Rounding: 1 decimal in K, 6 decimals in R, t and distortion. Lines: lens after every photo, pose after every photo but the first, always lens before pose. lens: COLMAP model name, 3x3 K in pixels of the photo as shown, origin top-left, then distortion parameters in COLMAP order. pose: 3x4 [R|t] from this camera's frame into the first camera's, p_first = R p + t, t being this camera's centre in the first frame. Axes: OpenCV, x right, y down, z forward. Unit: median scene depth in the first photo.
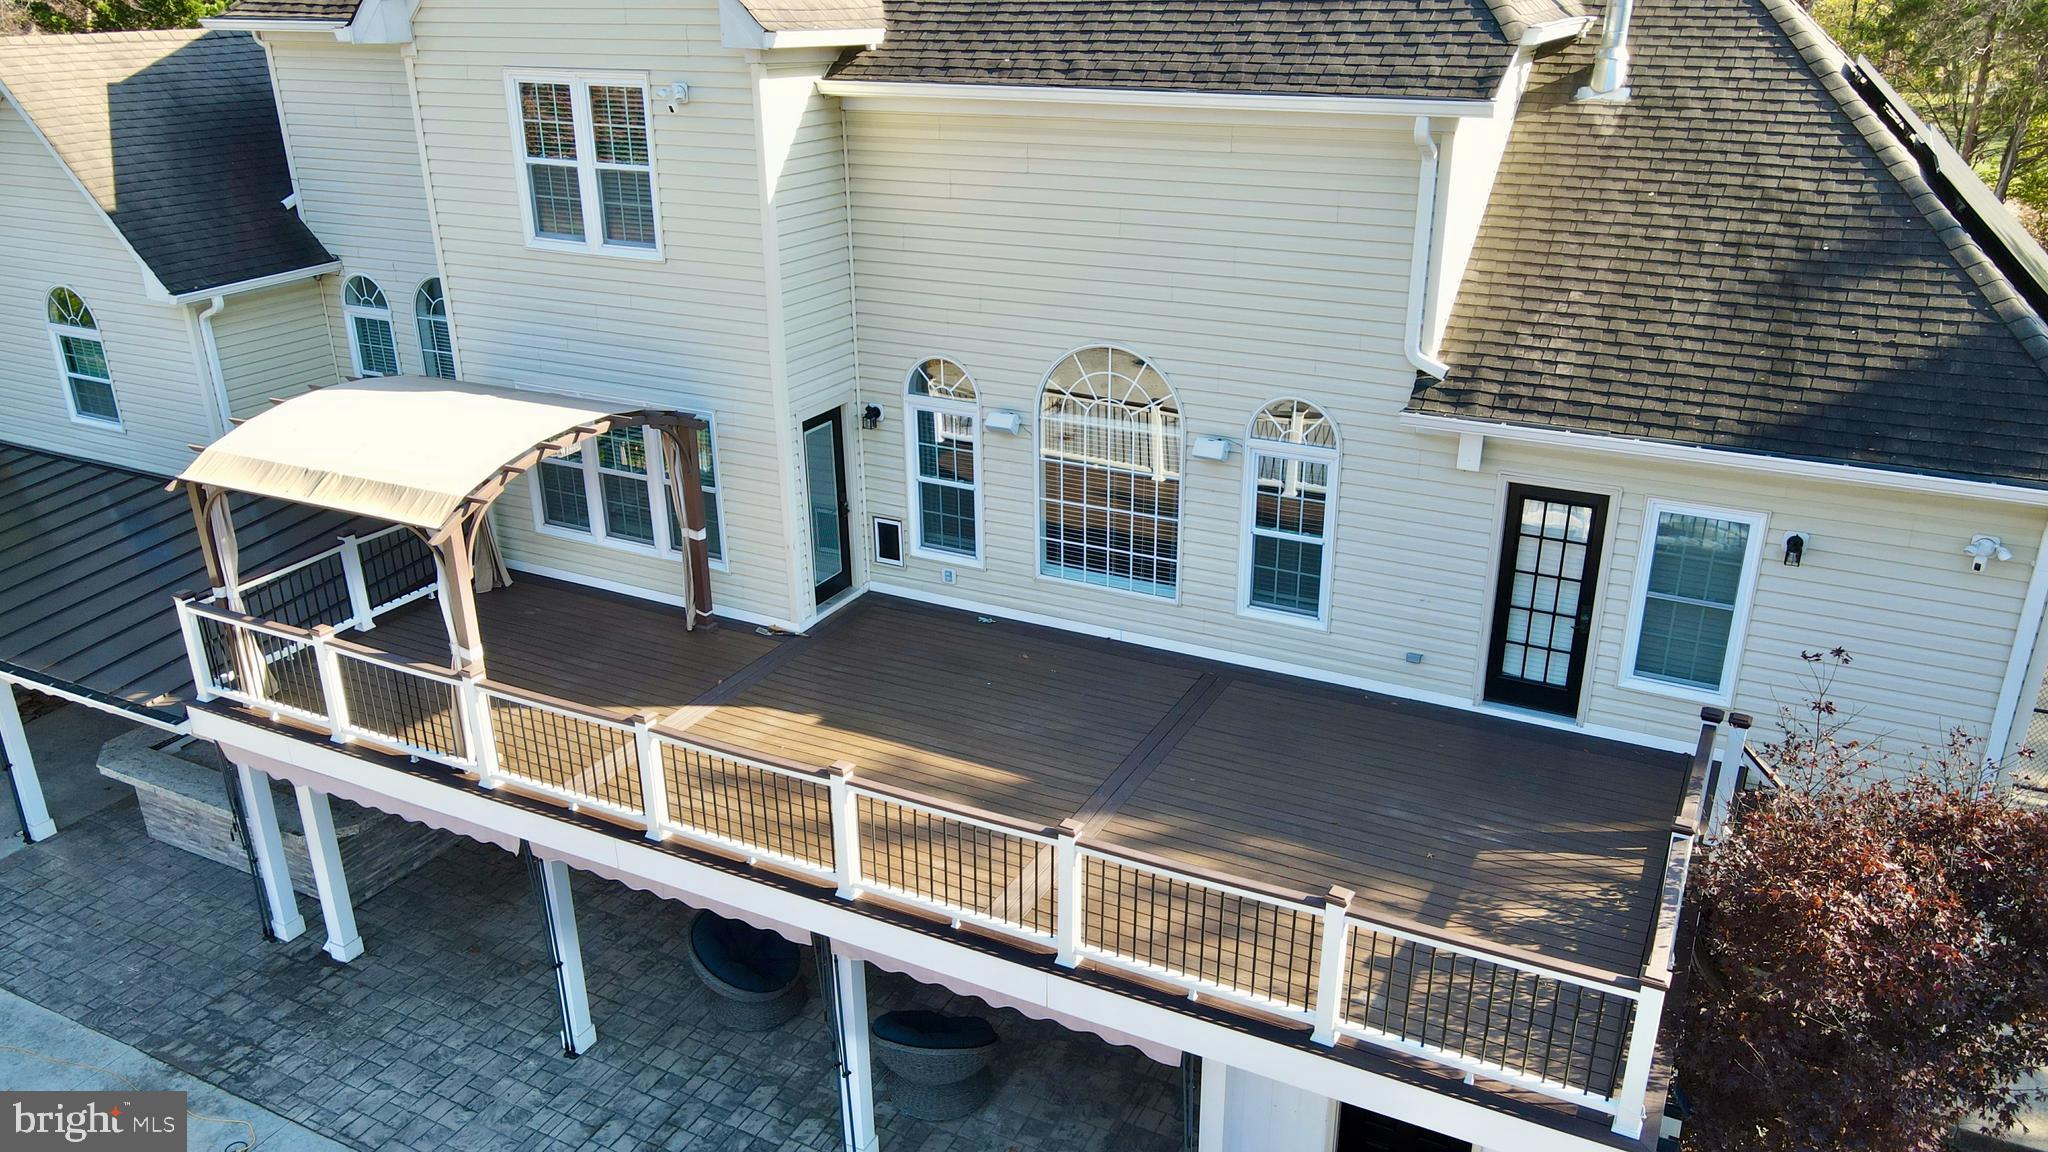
lens RADIAL K [[1517.9, 0, 1026.5], [0, 1517.9, 580.6], [0, 0, 1]] dist [-0.008526, 0.035202]
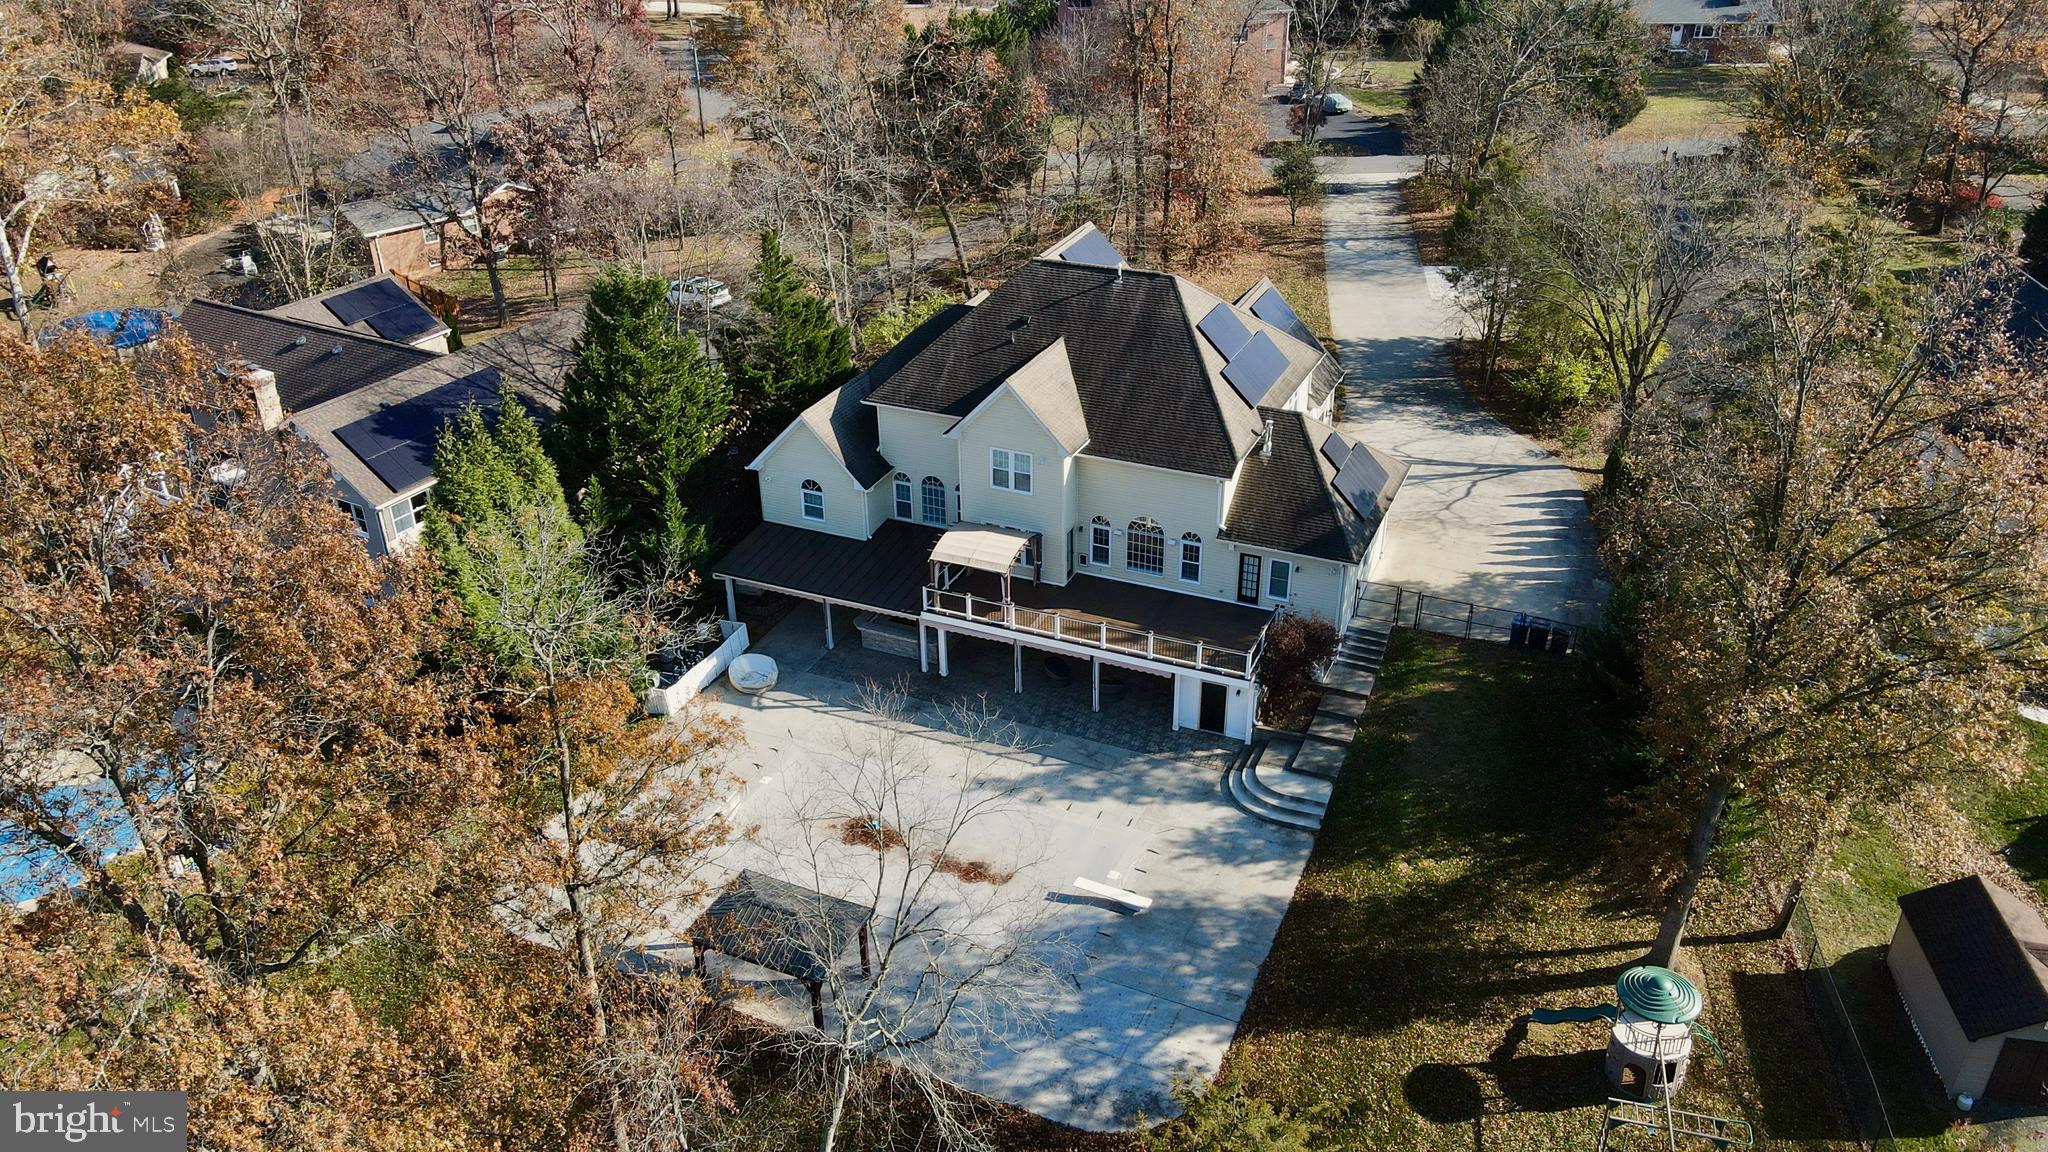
lens RADIAL K [[1517.9, 0, 1026.2], [0, 1517.9, 585.9], [0, 0, 1]] dist [-0.008526, 0.035202]
pose [[0.997801, -0.030947, 0.058613, -0.524155], [0.024166, 0.993295, 0.113055, -0.449002], [-0.061719, -0.111390, 0.991858, -3.108218]]
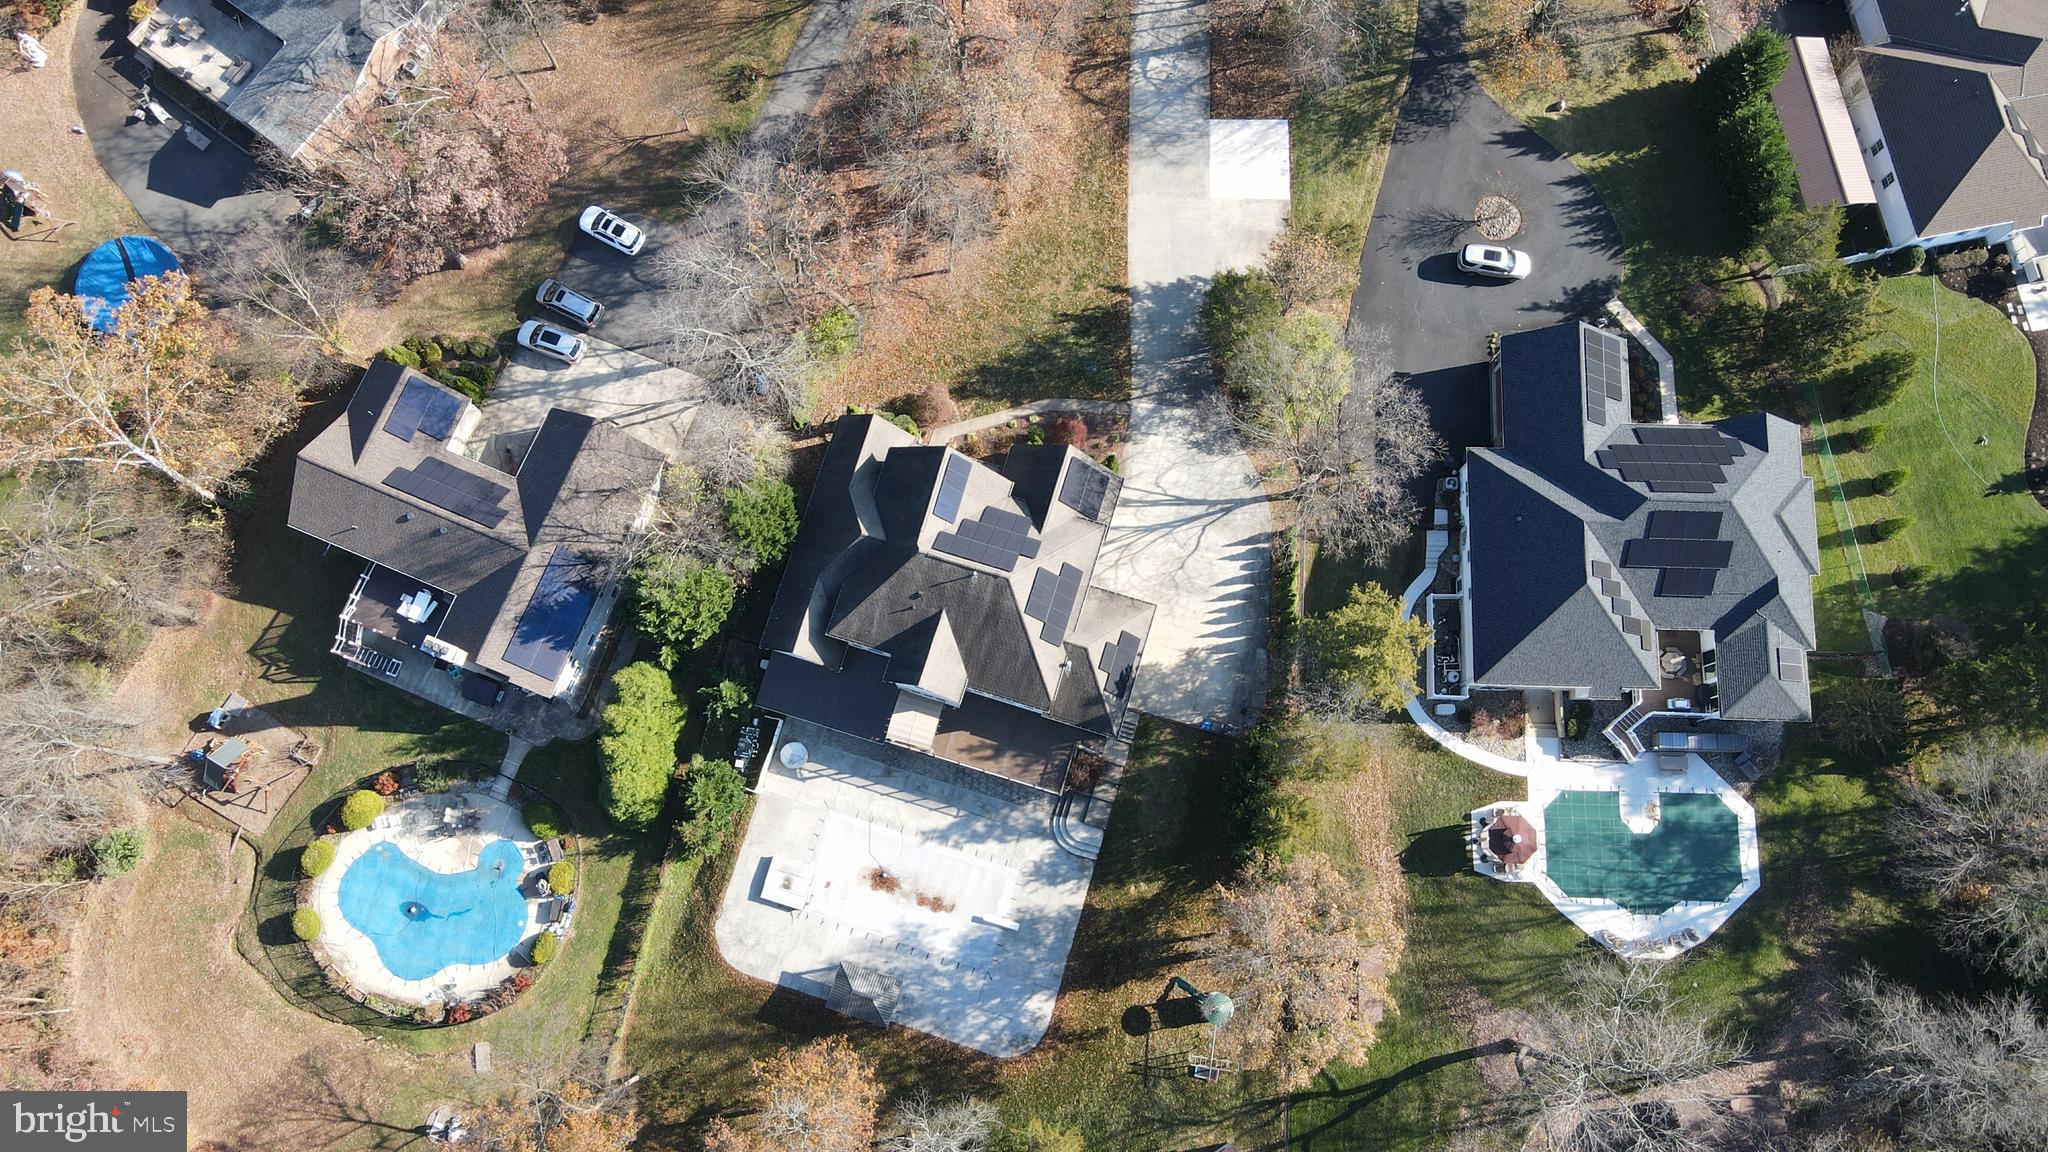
lens RADIAL K [[1517.9, 0, 971.9], [0, 1517.9, 594.7], [0, 0, 1]] dist [-0.008526, 0.035202]
pose [[0.983823, -0.178929, 0.008797, -0.067233], [0.091069, 0.541812, 0.835551, -6.652259], [-0.154271, -0.821233, 0.549342, -2.624161]]
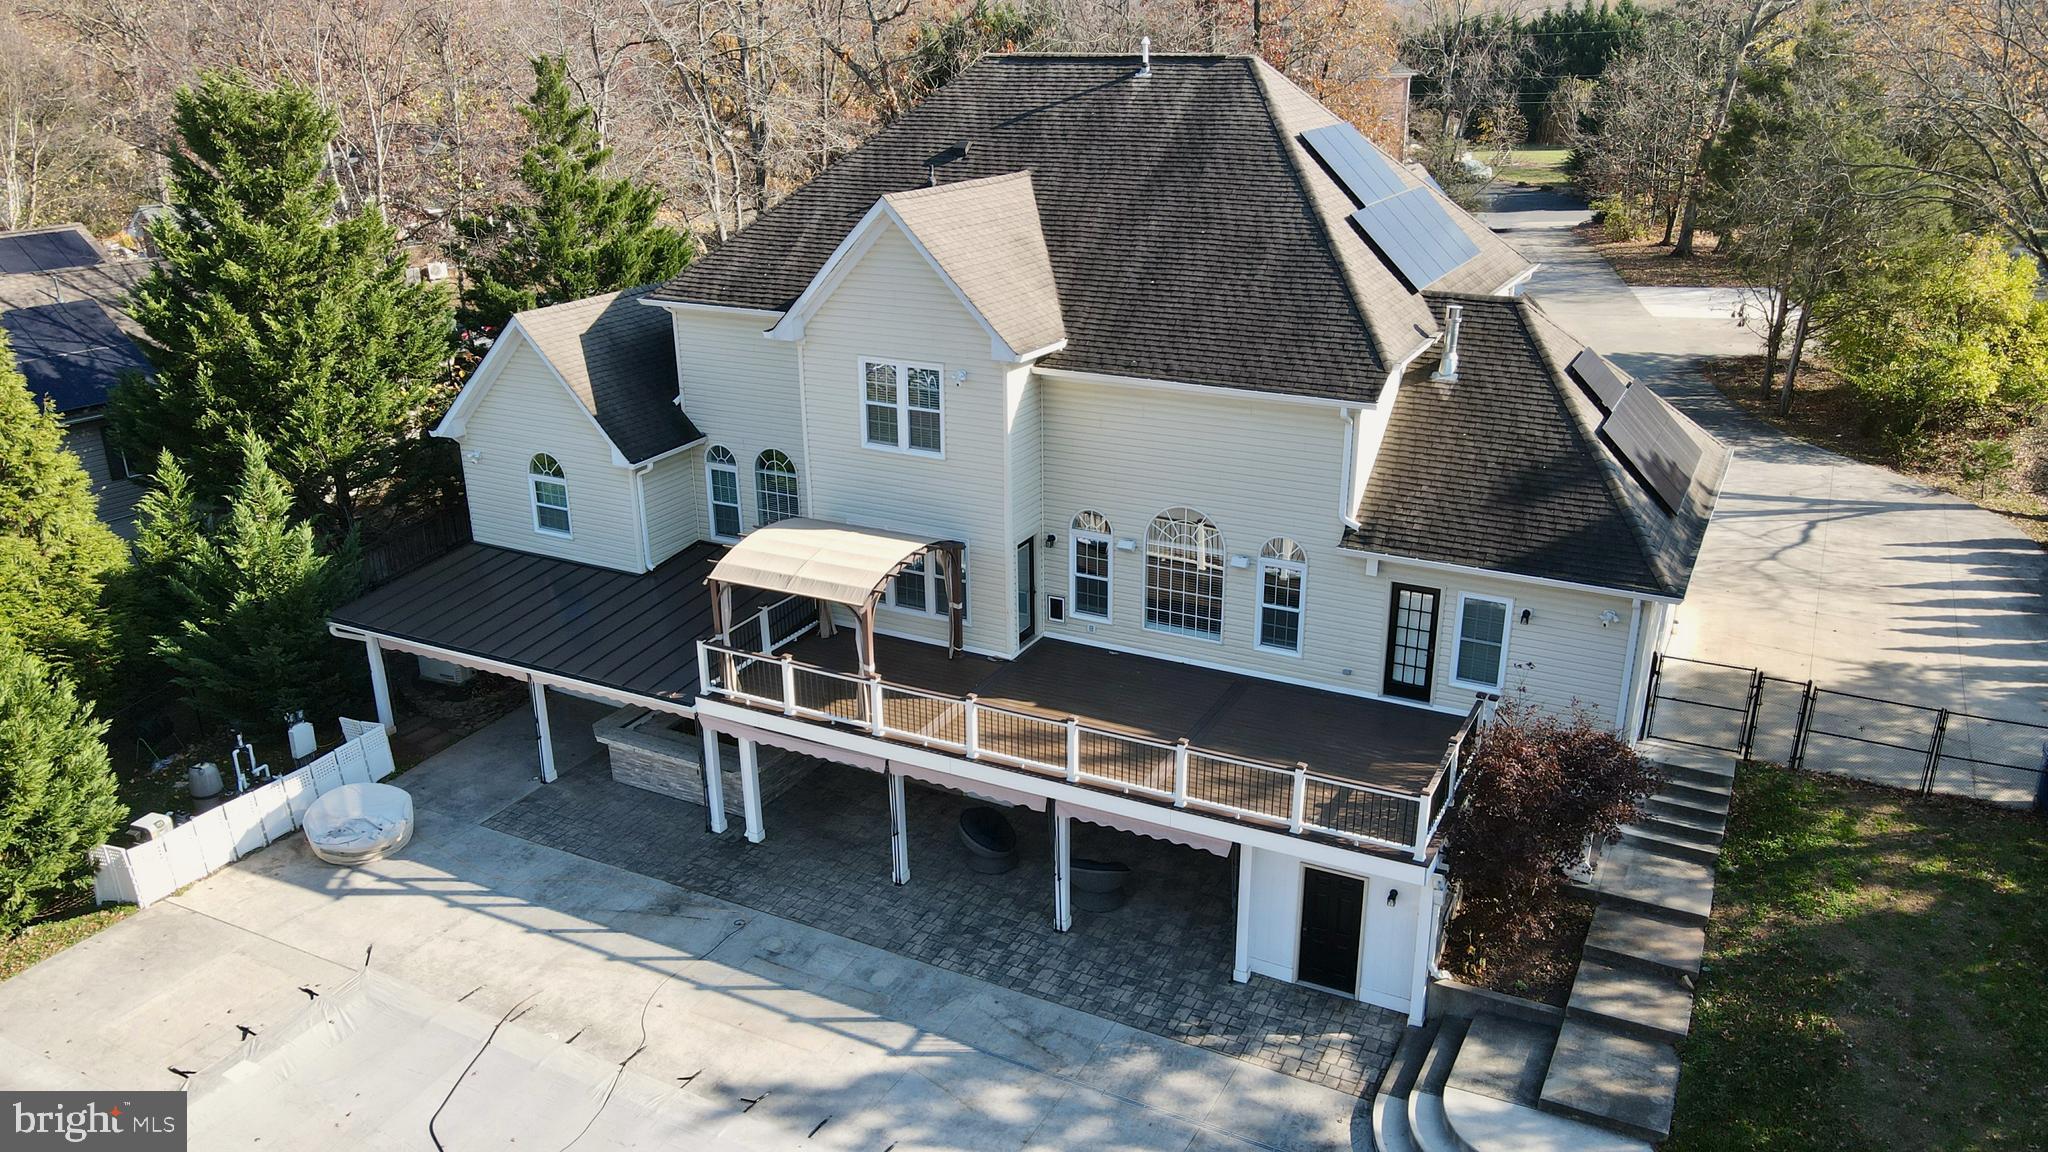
lens RADIAL K [[1517.9, 0, 1020.2], [0, 1517.9, 590.4], [0, 0, 1]] dist [-0.008526, 0.035202]
pose [[0.999993, 0.000948, -0.003714, -0.148292], [-0.001039, 0.999699, -0.024496, -0.004315], [0.003690, 0.024500, 0.999693, -0.911964]]
